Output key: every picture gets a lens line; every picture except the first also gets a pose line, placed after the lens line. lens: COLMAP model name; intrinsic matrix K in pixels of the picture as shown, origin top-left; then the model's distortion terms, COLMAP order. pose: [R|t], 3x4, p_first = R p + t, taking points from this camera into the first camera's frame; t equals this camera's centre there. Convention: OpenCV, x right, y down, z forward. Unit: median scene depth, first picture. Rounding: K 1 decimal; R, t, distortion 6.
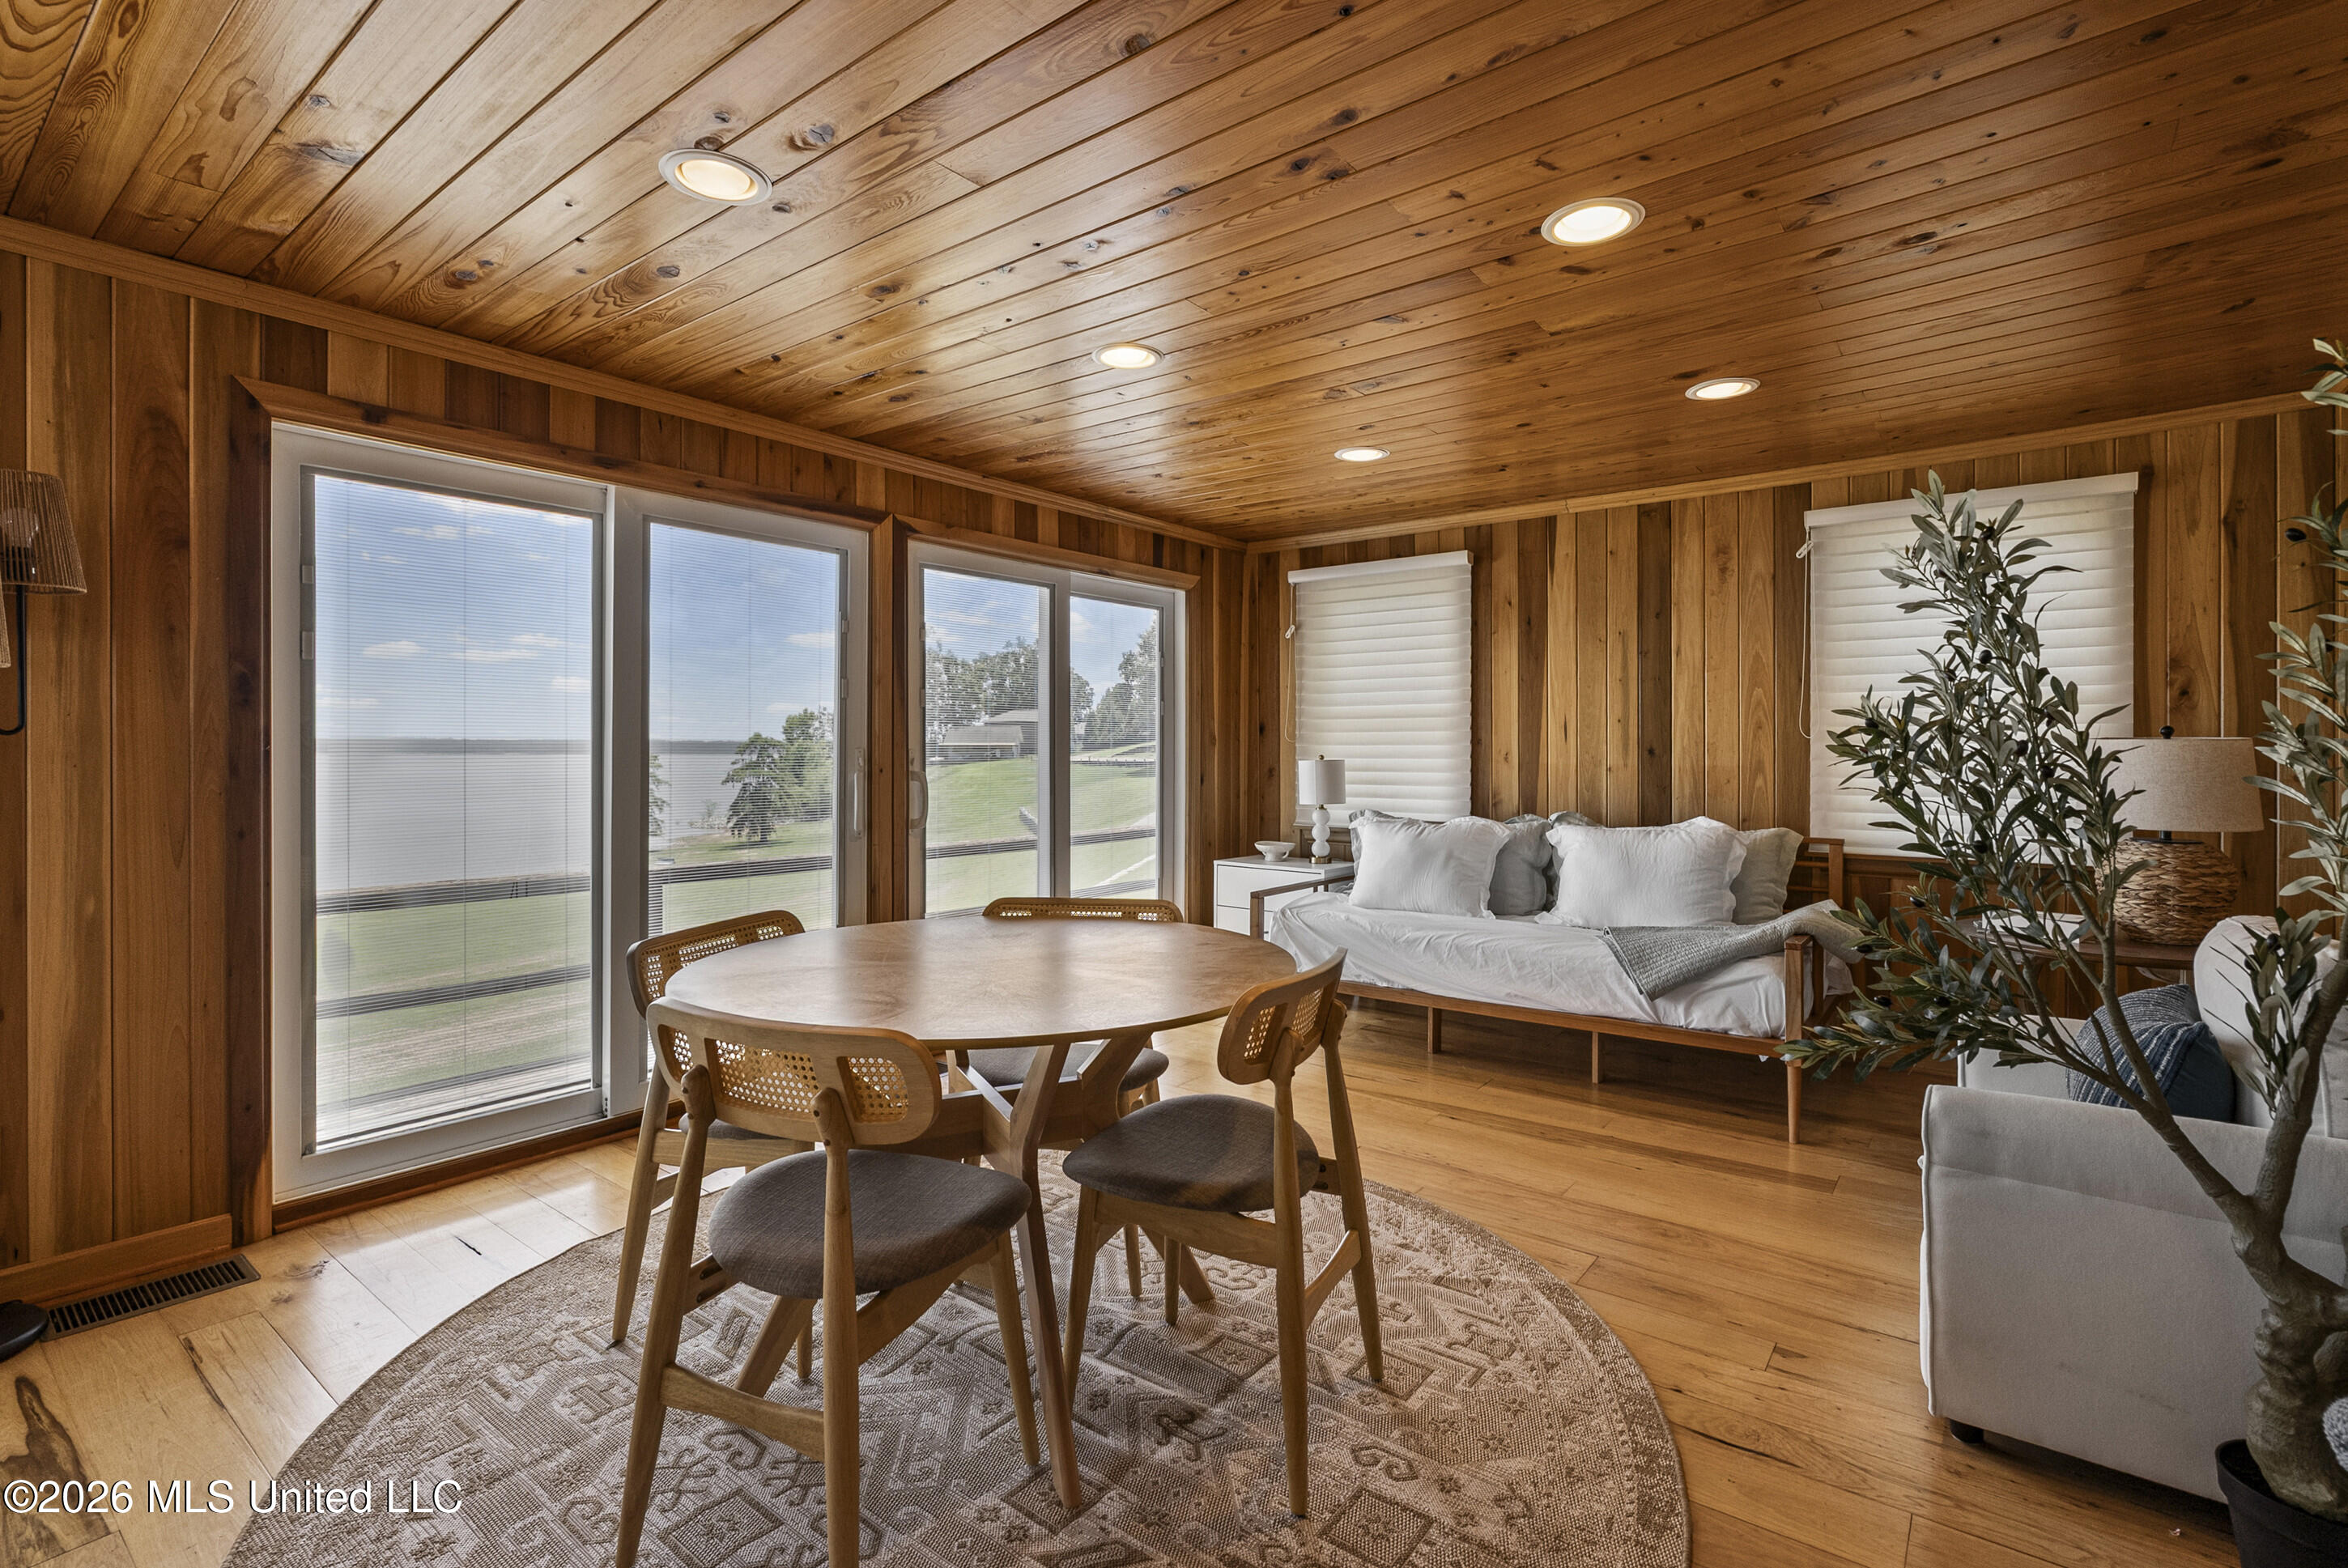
lens RADIAL K [[1077.7, 0, 1184.0], [0, 1077.7, 773.6], [0, 0, 1]] dist [0.000206, 0.000443]
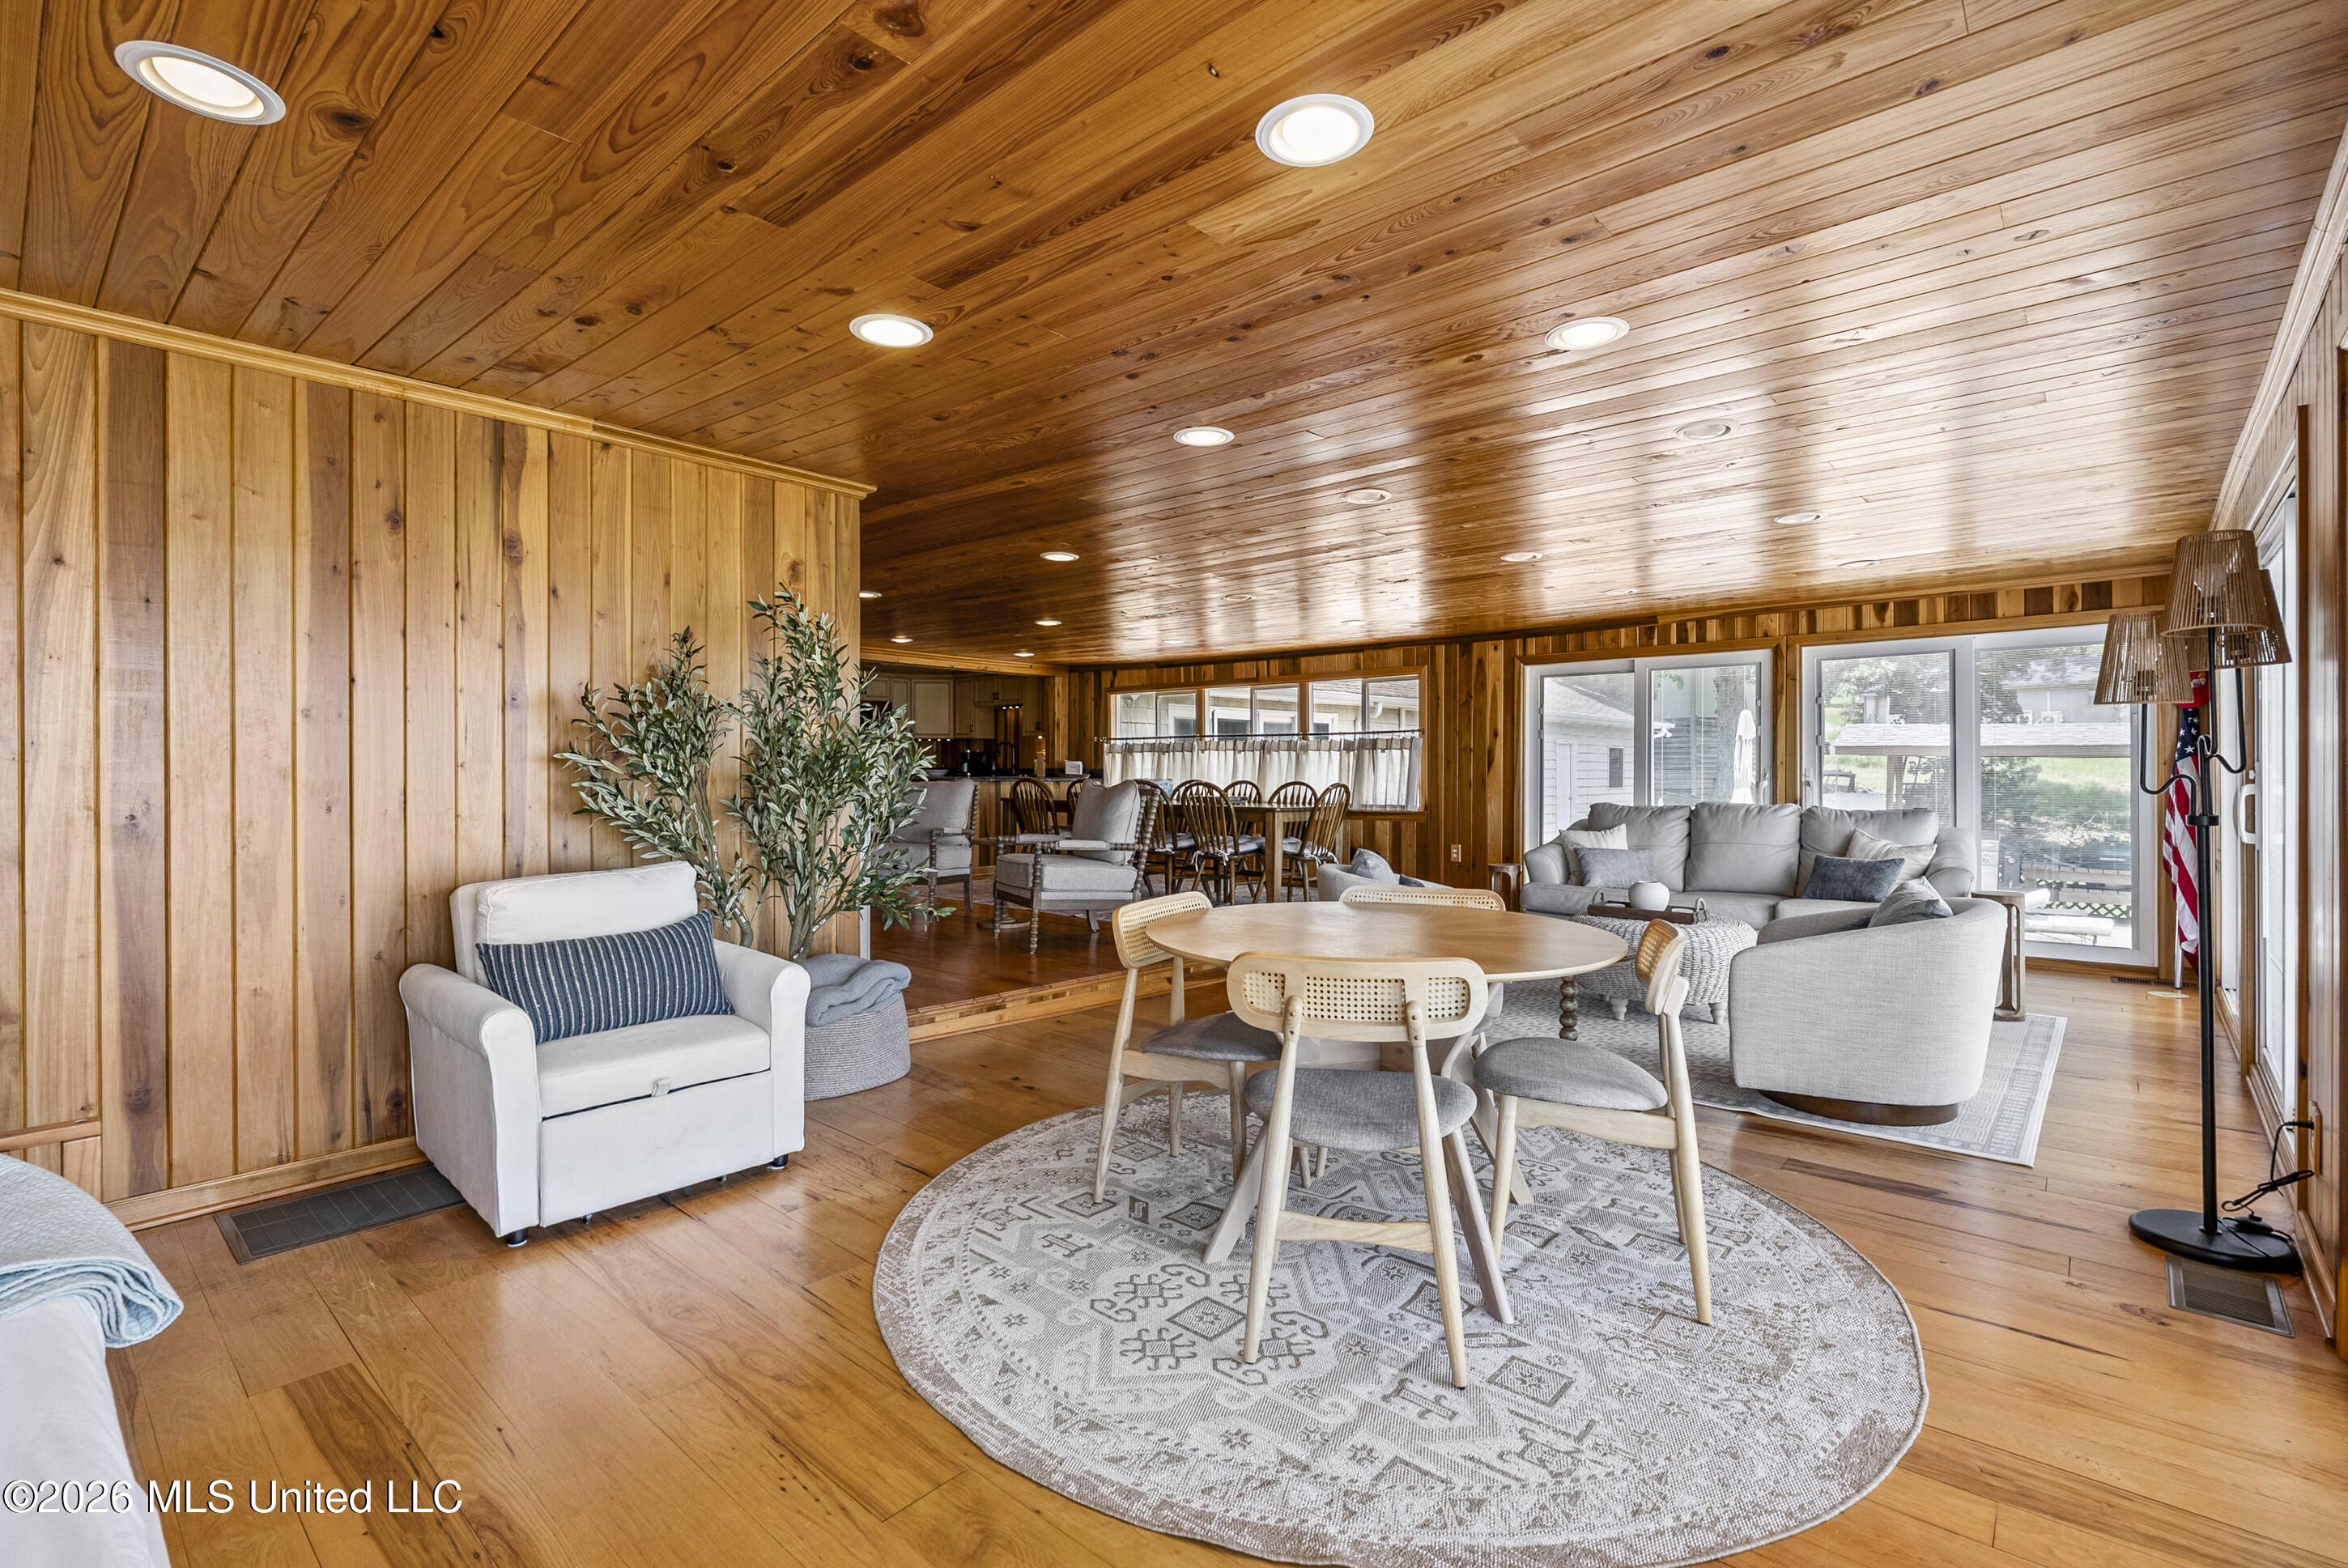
lens RADIAL K [[1077.7, 0, 1184.0], [0, 1077.7, 773.6], [0, 0, 1]] dist [0.000206, 0.000443]
pose [[-0.998354, 0.002572, 0.057299, -0.018124], [0.003764, 0.999779, 0.020696, -0.037485], [-0.057233, 0.020878, -0.998143, 2.052270]]
